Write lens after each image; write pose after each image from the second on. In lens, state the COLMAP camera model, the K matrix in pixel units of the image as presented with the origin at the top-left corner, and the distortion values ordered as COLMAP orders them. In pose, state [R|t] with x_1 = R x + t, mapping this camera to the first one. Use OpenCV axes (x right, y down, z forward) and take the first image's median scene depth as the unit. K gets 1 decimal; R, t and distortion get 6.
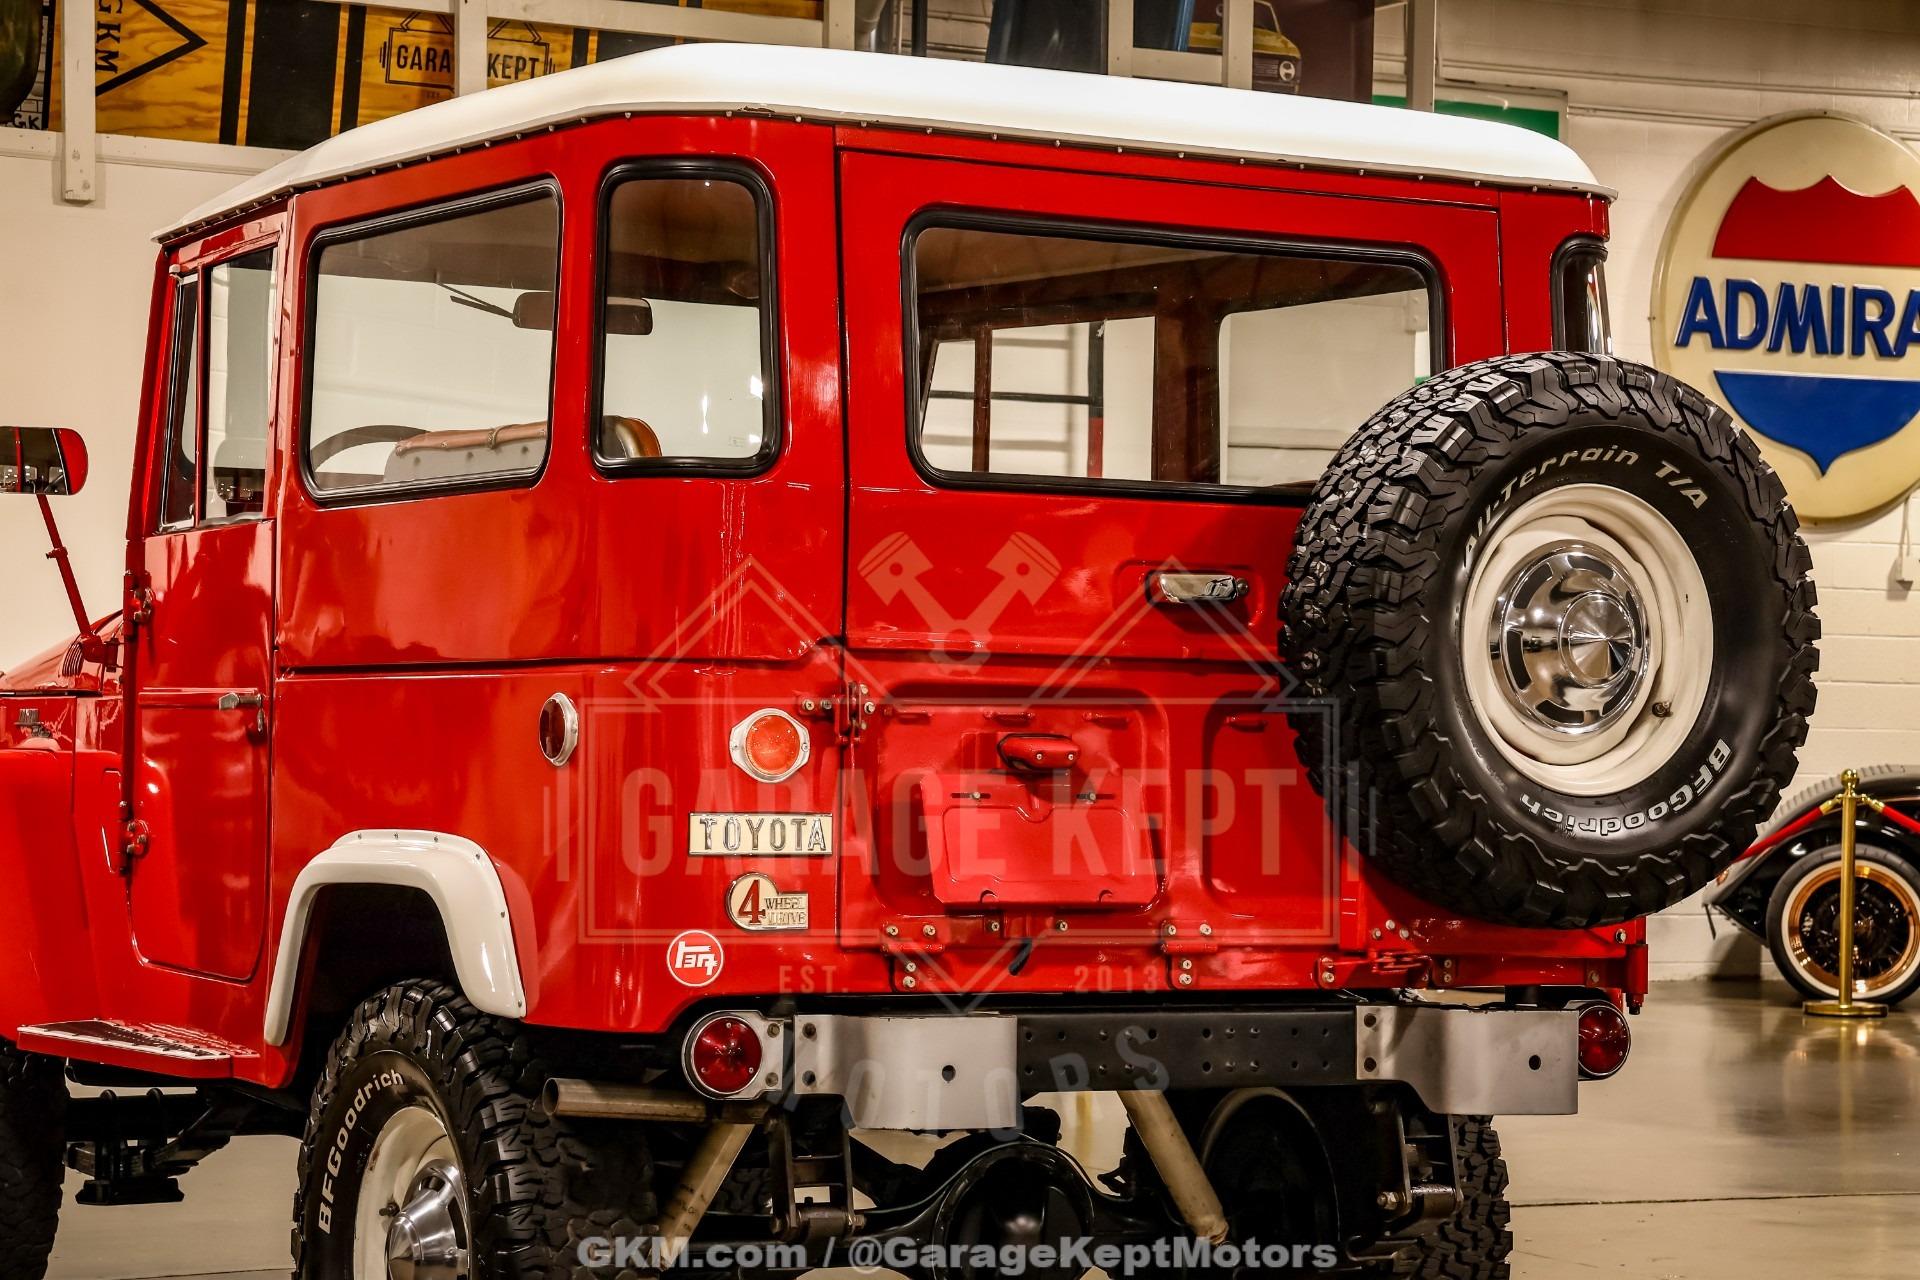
lens RADIAL K [[4715.0, 0, 957.5], [0, 4715.0, 637.5], [0, 0, 1]] dist [0.245547, 5.477166]
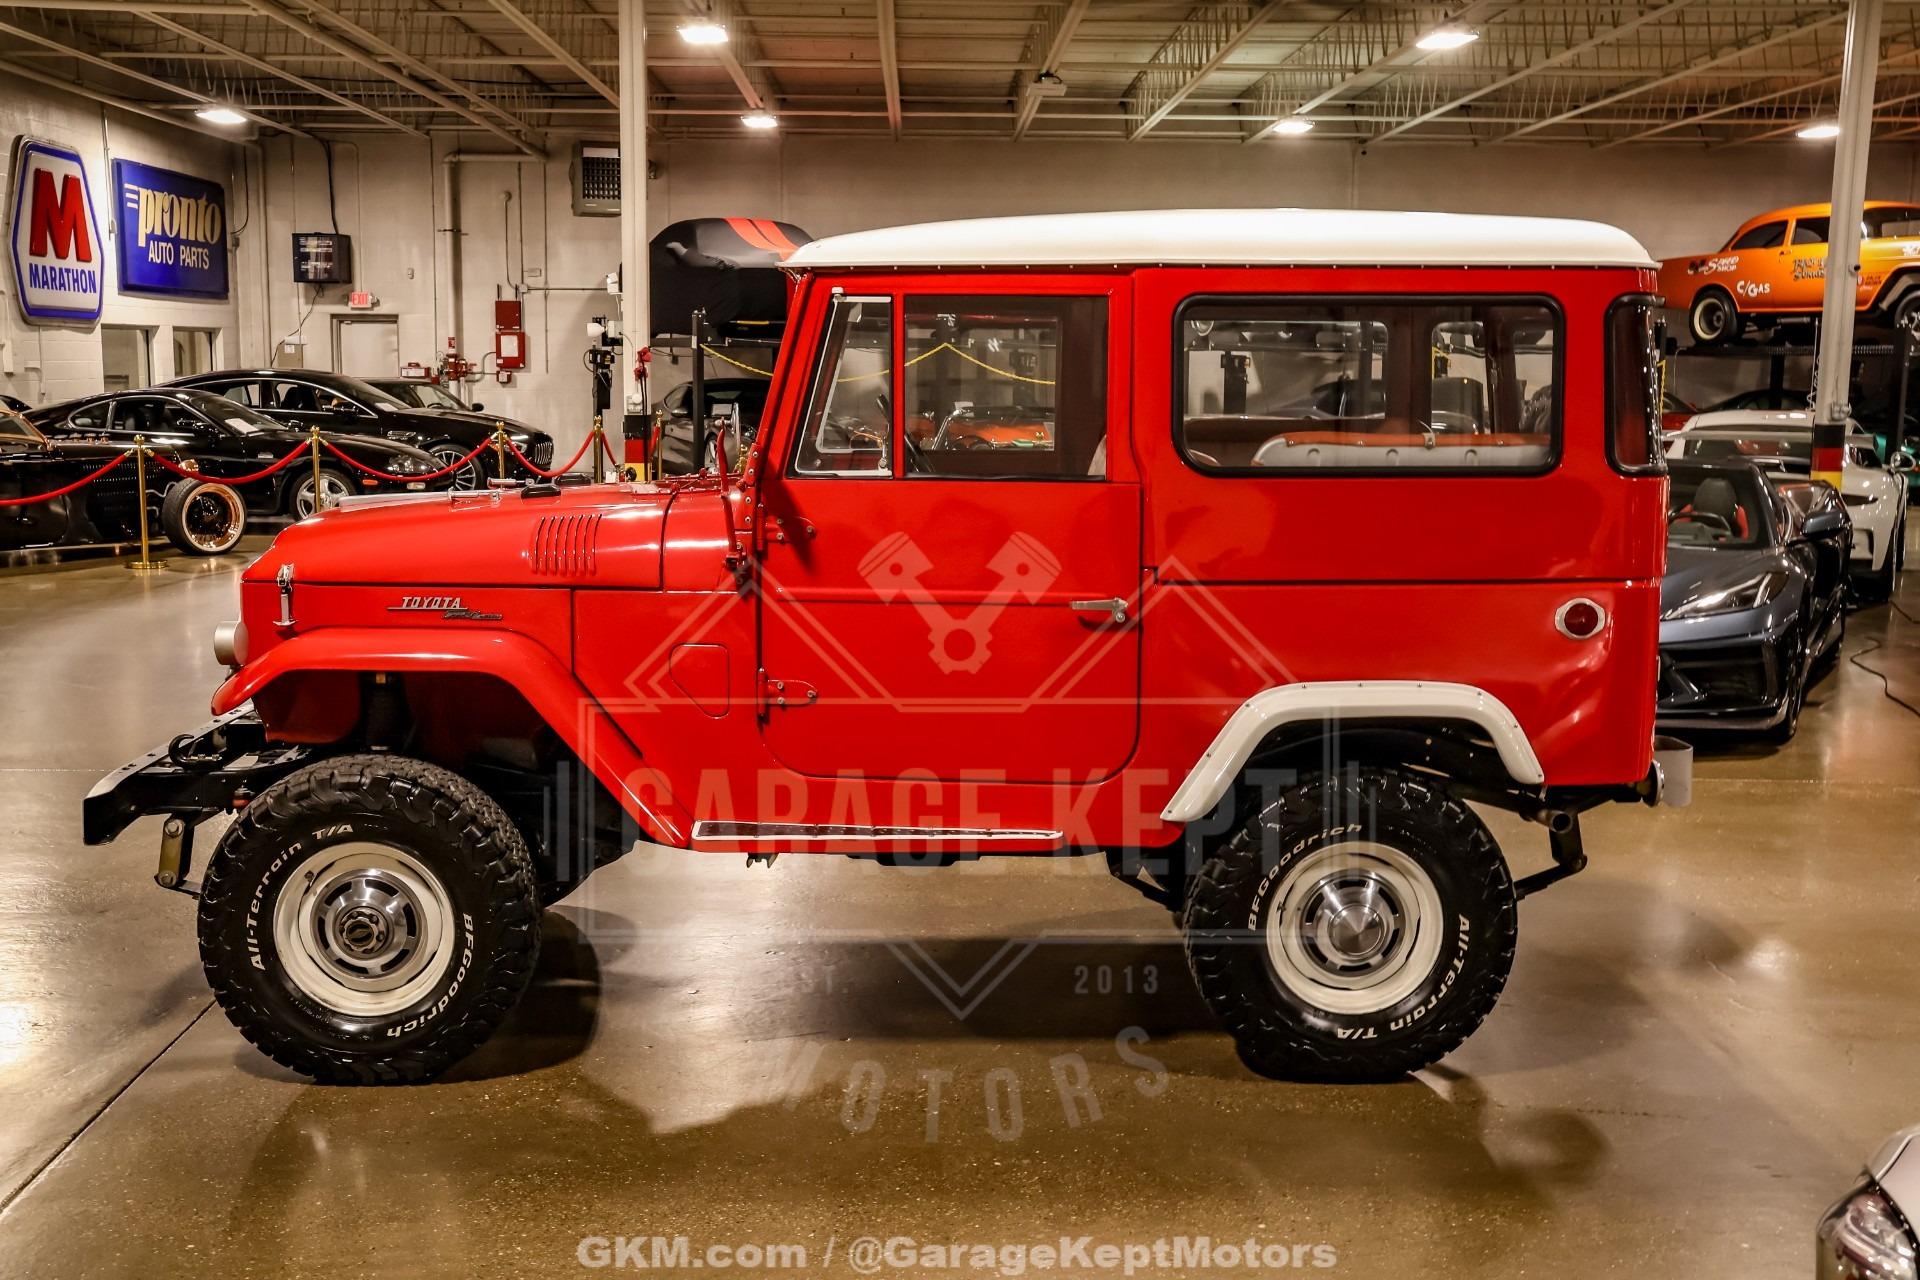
lens RADIAL K [[2048.3, 0, 954.1], [0, 2048.3, 645.3], [0, 0, 1]] dist [-0.001142, 0.118594]
pose [[0.474512, -0.134706, 0.869881, -0.838364], [-0.015713, 0.986768, 0.161378, -0.087943], [-0.880109, -0.090244, 0.466116, 0.834354]]
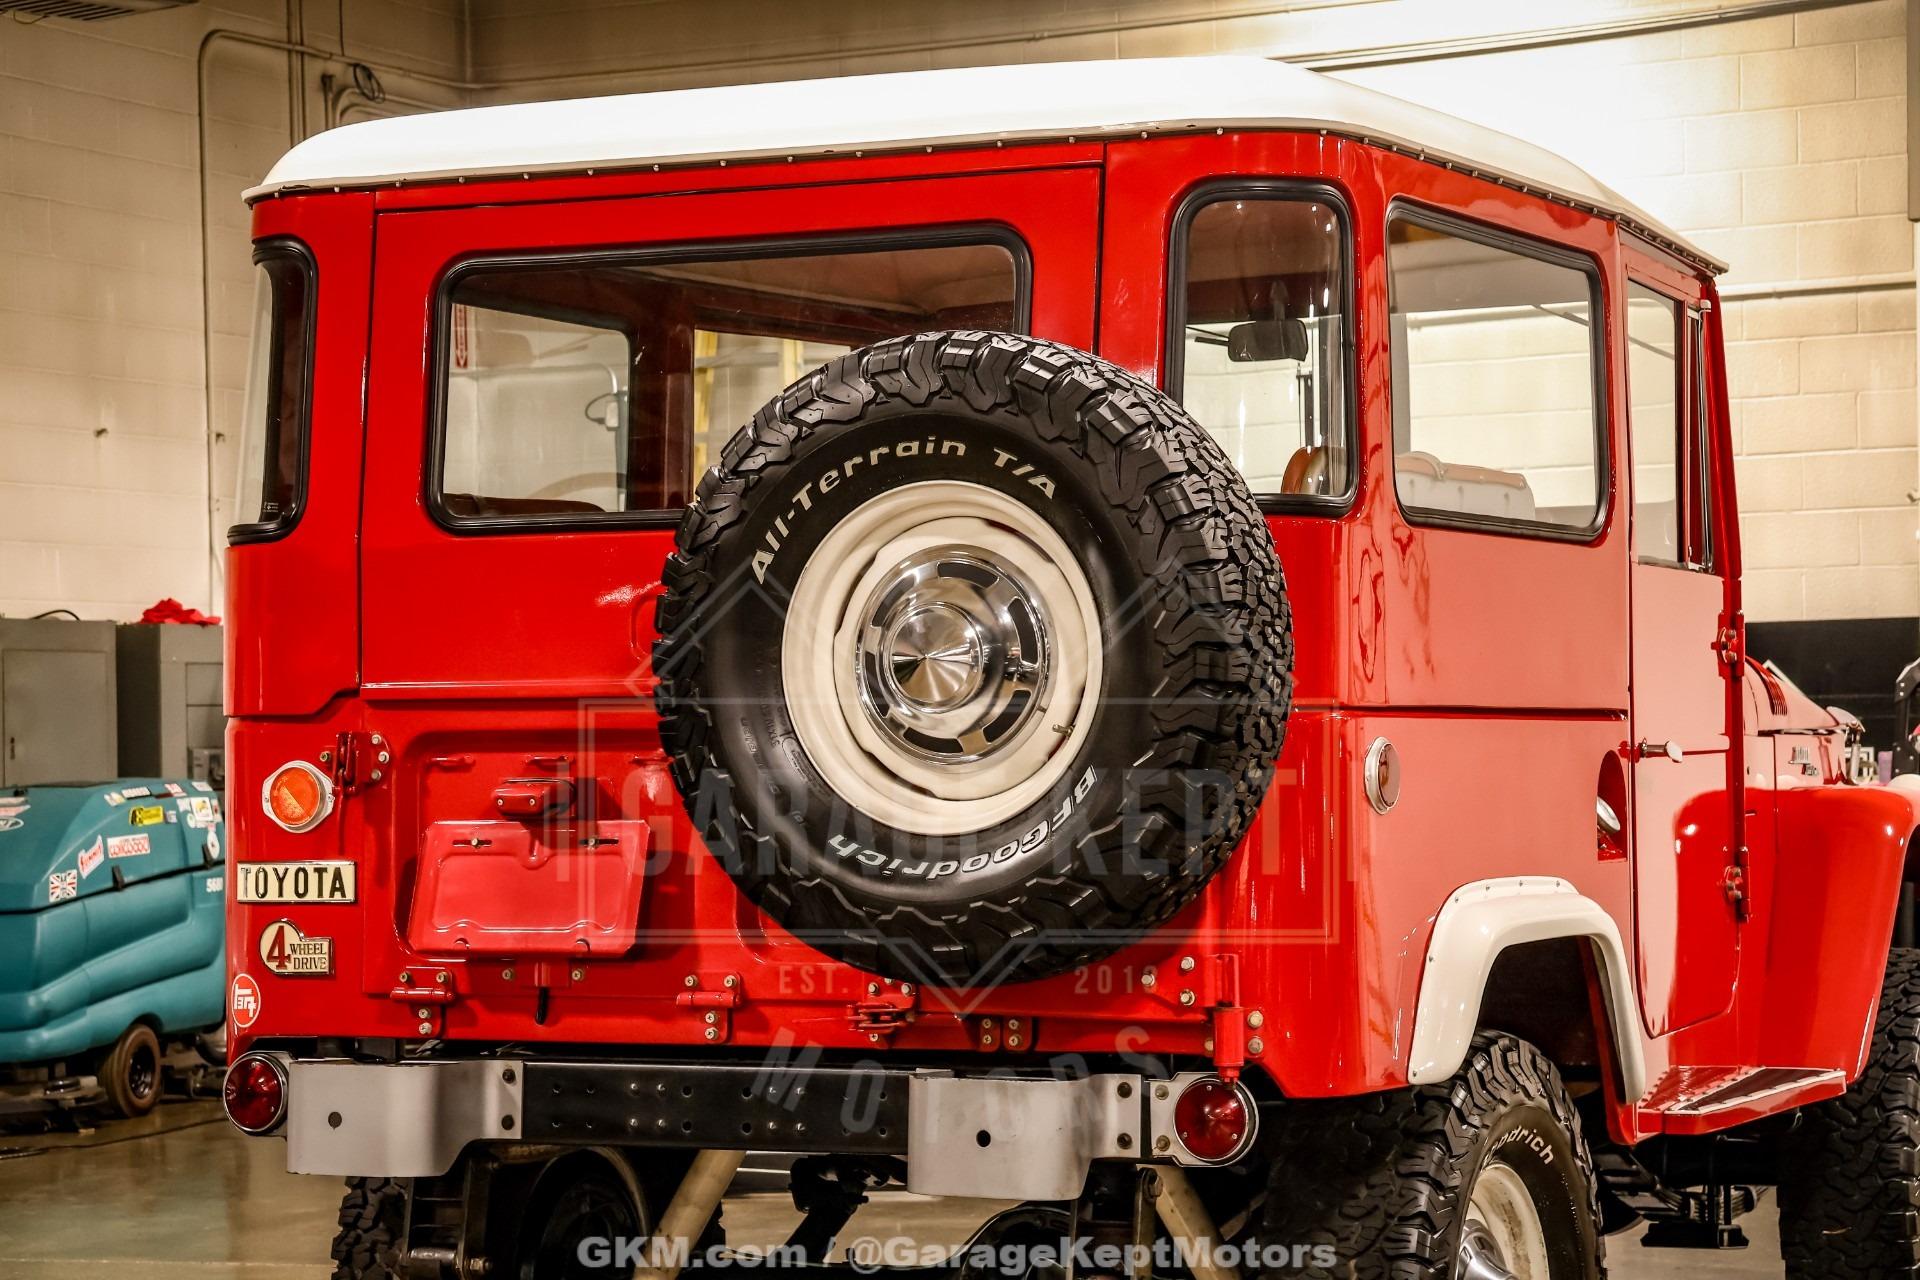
lens RADIAL K [[4394.0, 0, 958.1], [0, 4394.0, 643.6], [0, 0, 1]] dist [0.356714, 0.170710]
pose [[0.559005, -0.042660, -0.828066, 0.820934], [0.038385, 0.998936, -0.025550, 0.019070], [0.828275, -0.017503, 0.560048, 0.554480]]
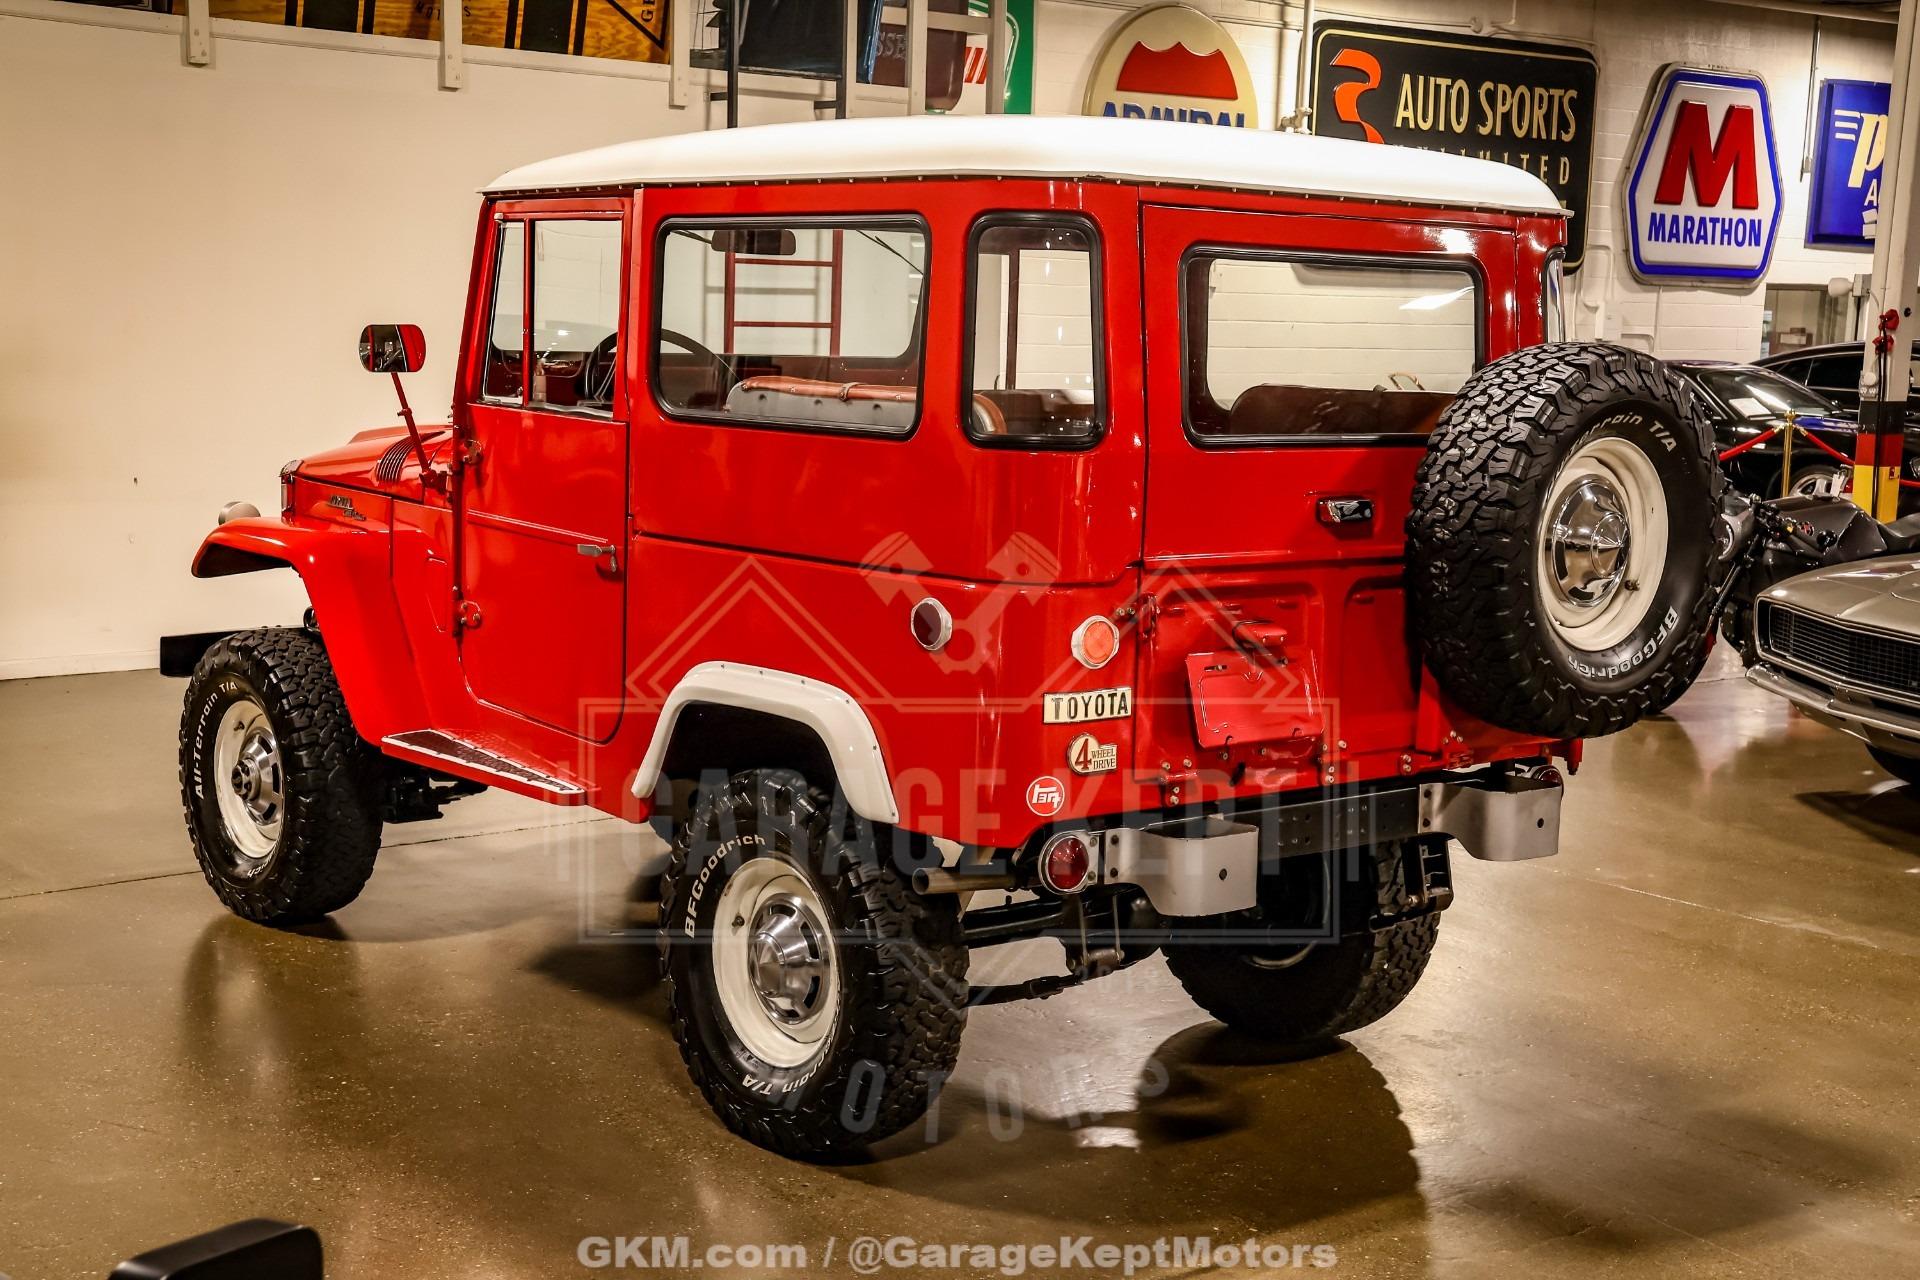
lens RADIAL K [[2658.1, 0, 960.0], [0, 2658.1, 642.9], [0, 0, 1]] dist [0.027367, 0.707634]
pose [[0.983292, -0.008578, 0.181834, -0.213568], [-0.019389, 0.988272, 0.151466, -0.091321], [-0.181001, -0.152461, 0.971594, 0.237952]]
